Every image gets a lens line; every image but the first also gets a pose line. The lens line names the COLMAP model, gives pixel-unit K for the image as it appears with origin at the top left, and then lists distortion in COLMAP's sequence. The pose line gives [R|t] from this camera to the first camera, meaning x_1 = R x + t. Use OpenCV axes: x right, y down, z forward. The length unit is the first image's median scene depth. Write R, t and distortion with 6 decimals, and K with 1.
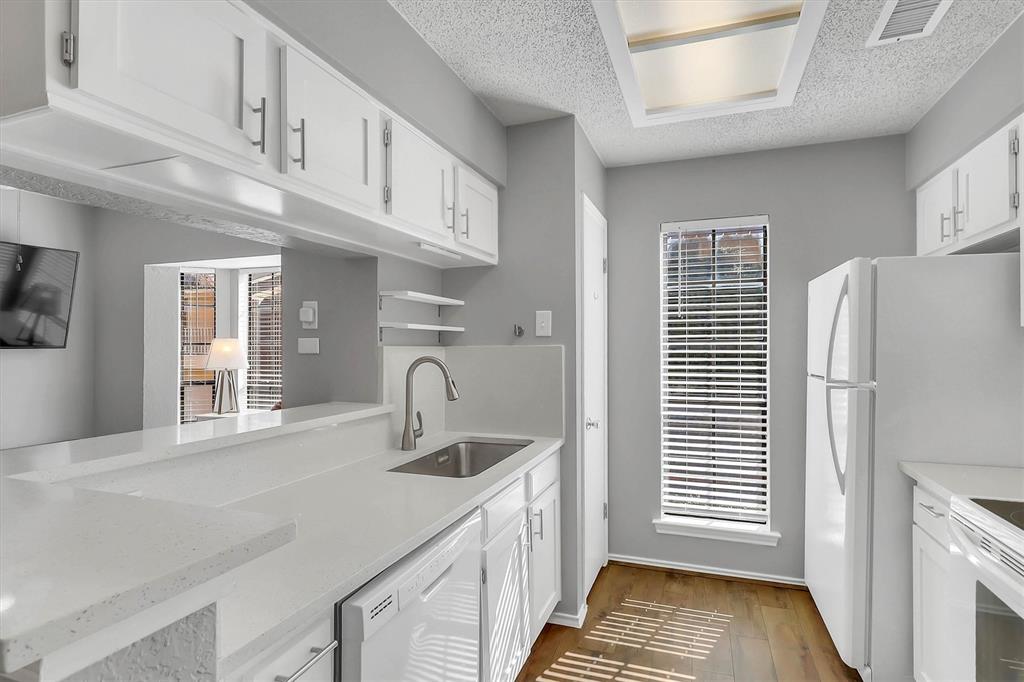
lens RADIAL K [[504.3, 0, 517.9], [0, 504.3, 349.9], [0, 0, 1]] dist [-0.005188, 0.000717]
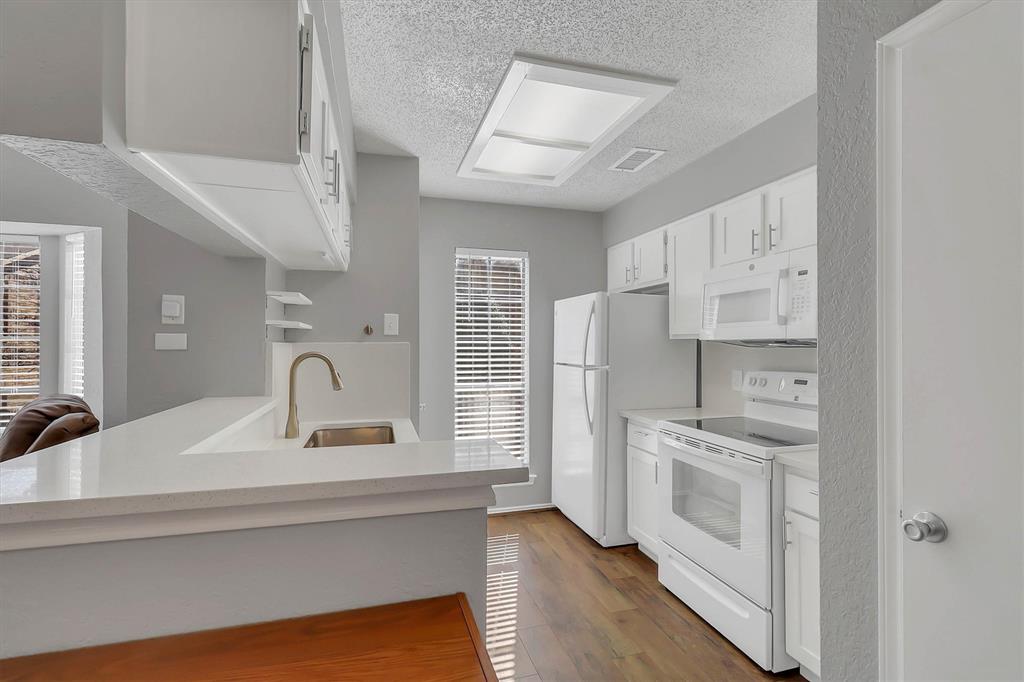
lens RADIAL K [[504.3, 0, 523.4], [0, 504.3, 346.2], [0, 0, 1]] dist [-0.005188, 0.000717]
pose [[0.802417, 0.002616, 0.596758, -0.437360], [-0.001018, 0.999995, -0.003015, 0.002559], [-0.596763, 0.001812, 0.802416, -0.159344]]
